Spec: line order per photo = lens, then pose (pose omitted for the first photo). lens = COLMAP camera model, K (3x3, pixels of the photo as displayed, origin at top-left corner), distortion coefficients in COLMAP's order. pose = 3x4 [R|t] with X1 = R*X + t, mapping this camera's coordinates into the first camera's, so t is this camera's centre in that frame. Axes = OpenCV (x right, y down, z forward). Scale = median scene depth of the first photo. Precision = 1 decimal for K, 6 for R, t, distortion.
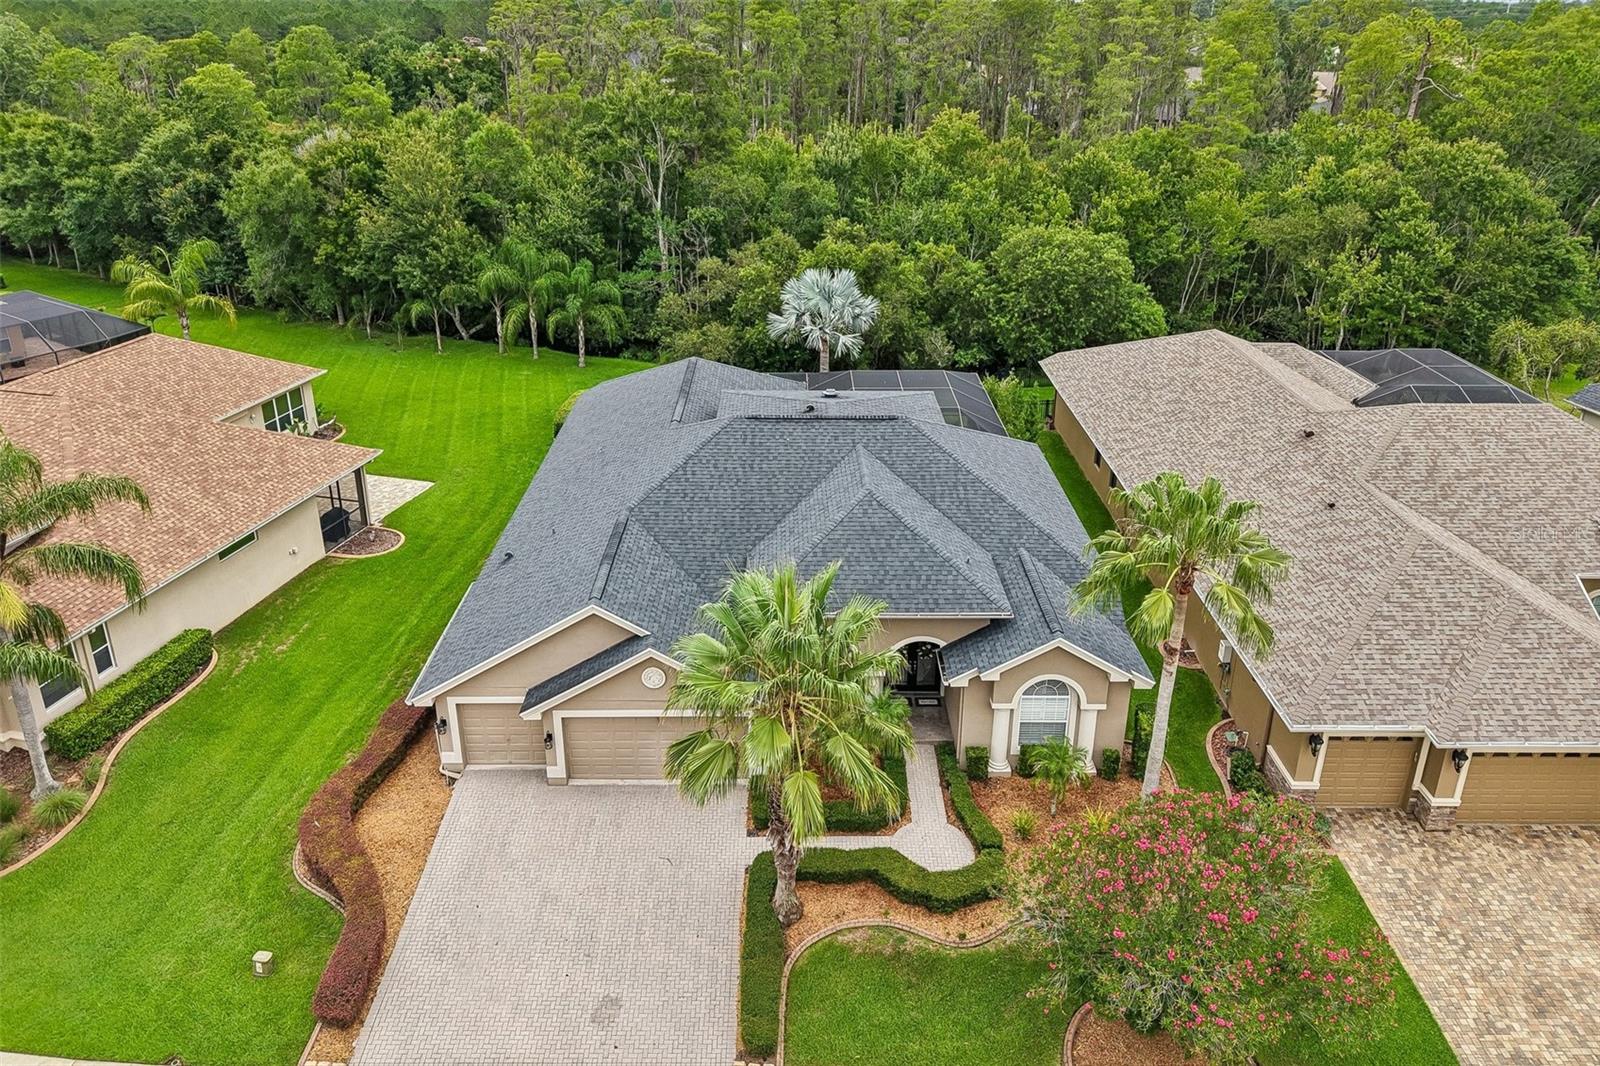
lens RADIAL K [[1111.7, 0, 803.5], [0, 1111.7, 478.9], [0, 0, 1]] dist [0.017067, -0.002355]
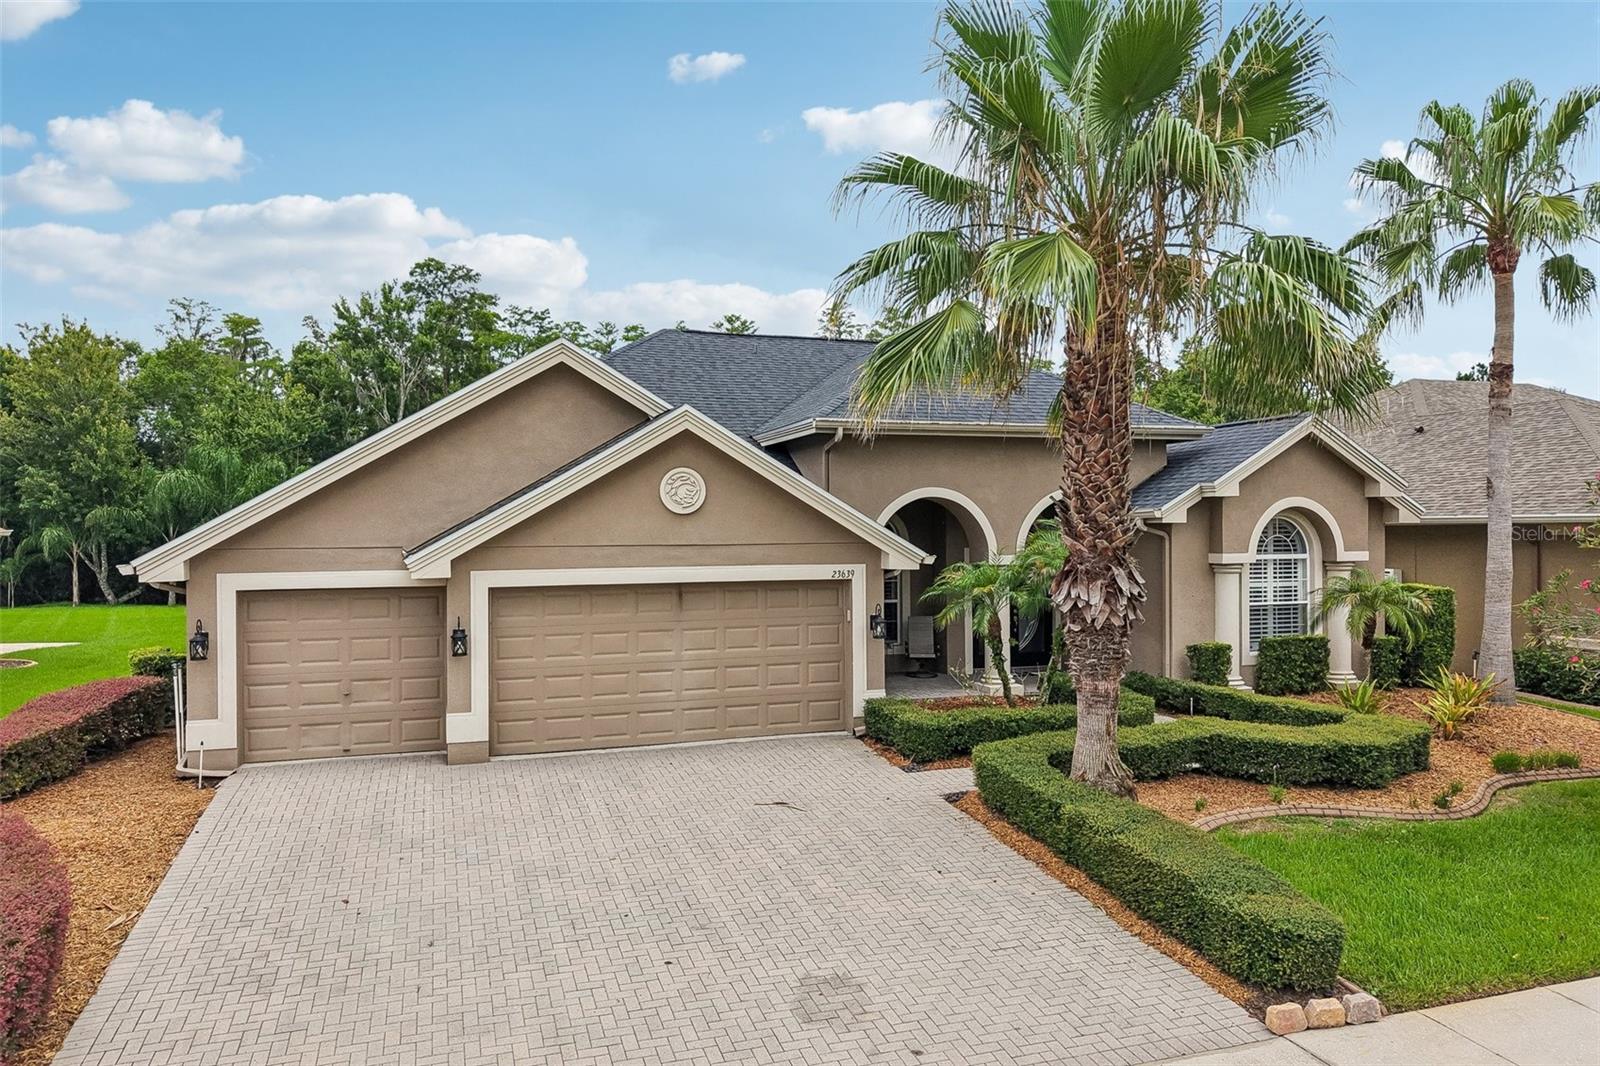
lens RADIAL K [[1111.7, 0, 803.5], [0, 1111.7, 478.9], [0, 0, 1]] dist [0.017067, -0.002355]
pose [[0.952112, 0.000770, 0.305749, -0.225473], [0.128804, 0.905922, -0.403380, 0.366368], [-0.277295, 0.423445, 0.862440, 0.498808]]
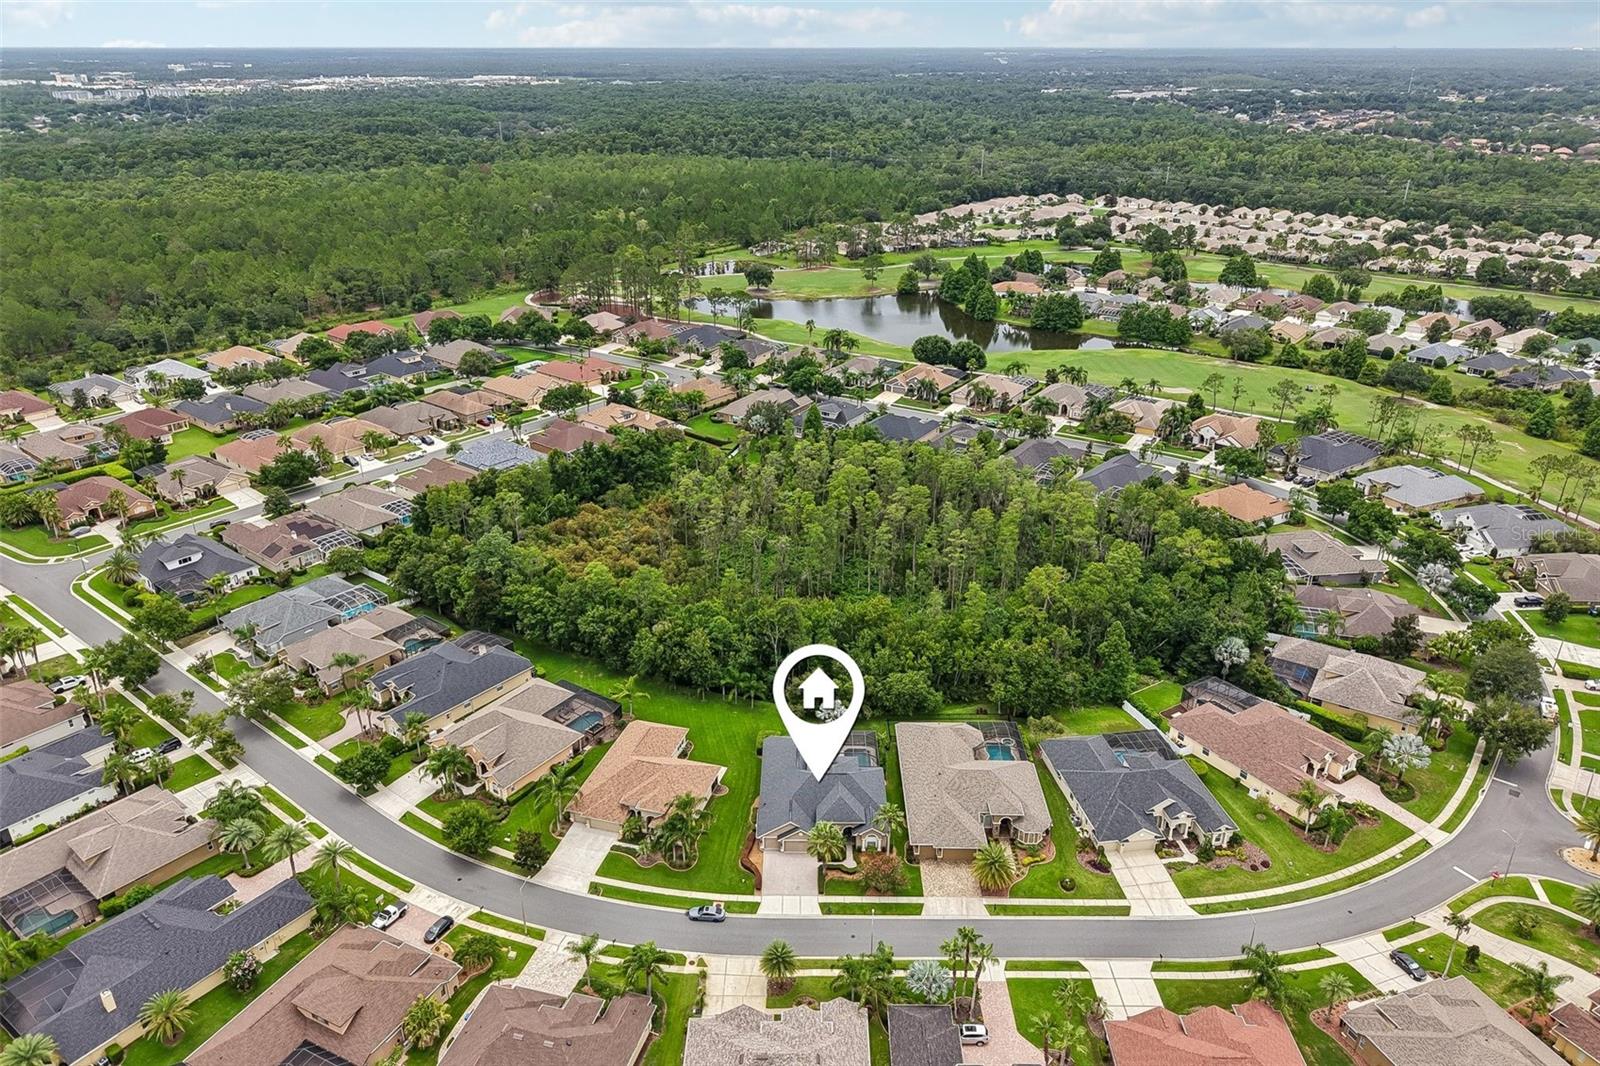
lens RADIAL K [[1111.6, 0, 800.0], [0, 1111.6, 533.0], [0, 0, 1]] dist [0.018858, 0.000250]
pose [[0.999857, 0.001452, -0.016873, -0.043487], [-0.001178, 0.999867, 0.016282, -1.356372], [0.016894, -0.016260, 0.999725, -4.349909]]
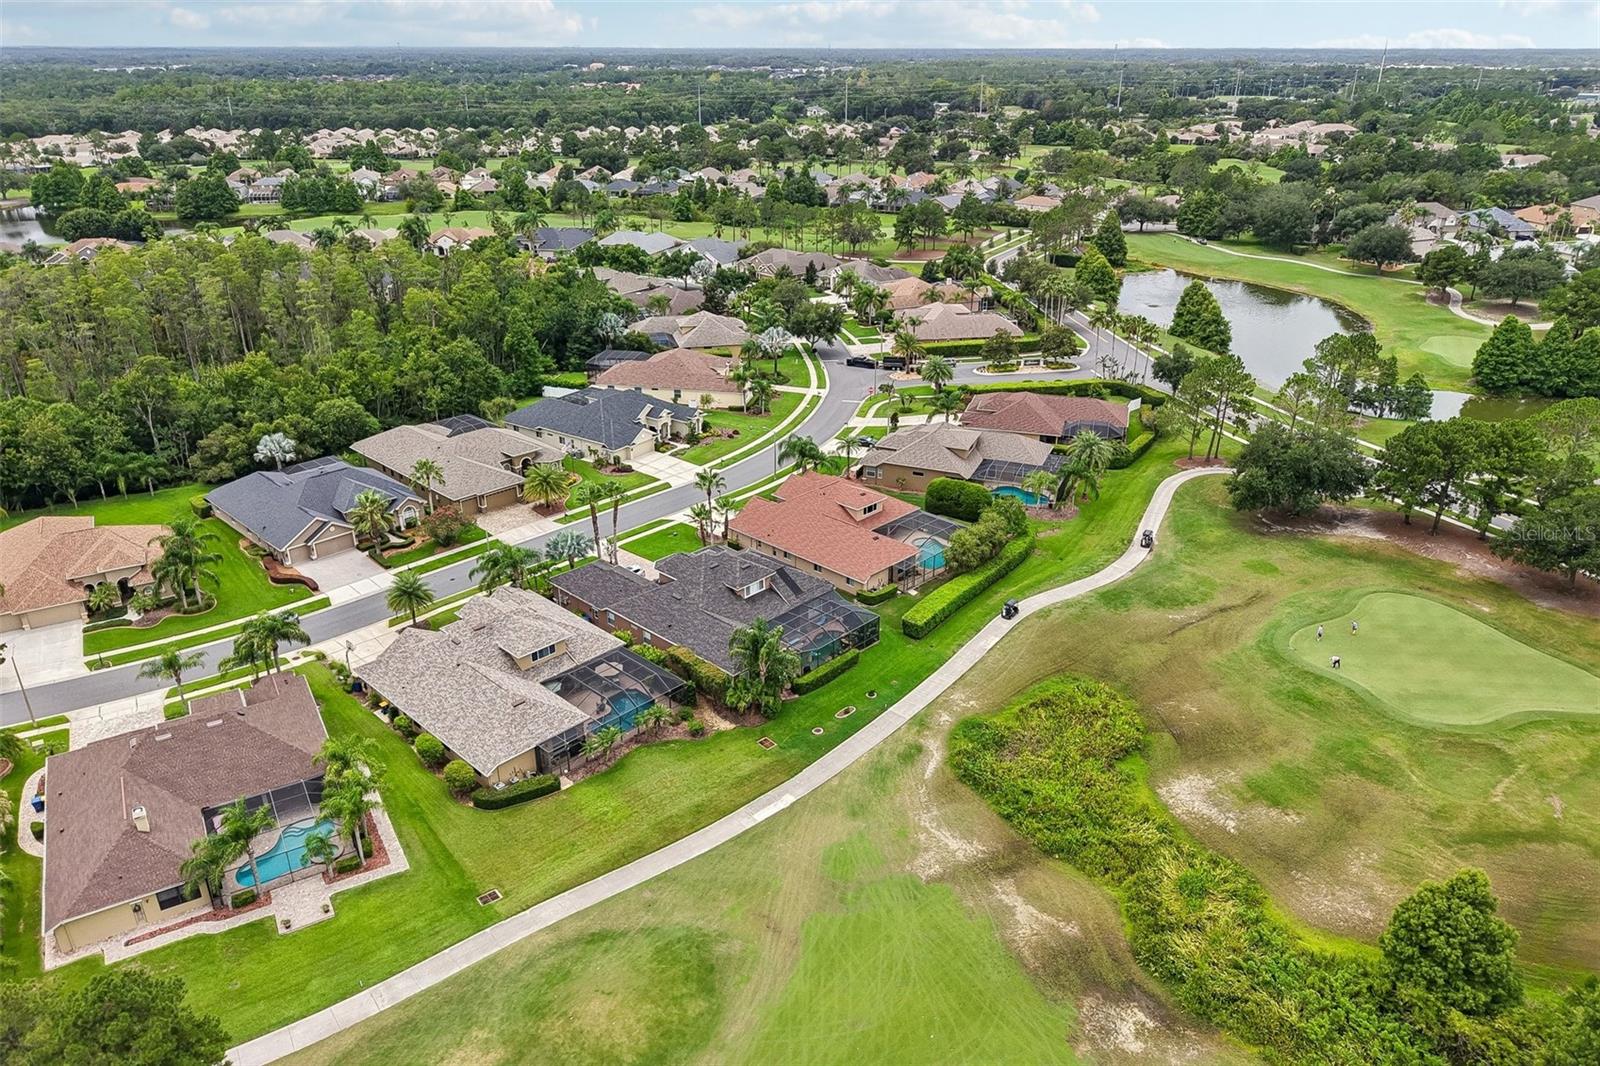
lens RADIAL K [[1111.7, 0, 803.5], [0, 1111.7, 478.9], [0, 0, 1]] dist [0.017067, -0.002355]
pose [[0.696497, -0.263059, 0.667602, -1.776248], [0.282685, 0.955730, 0.081671, 0.146970], [-0.659531, 0.131837, 0.740025, -3.738023]]
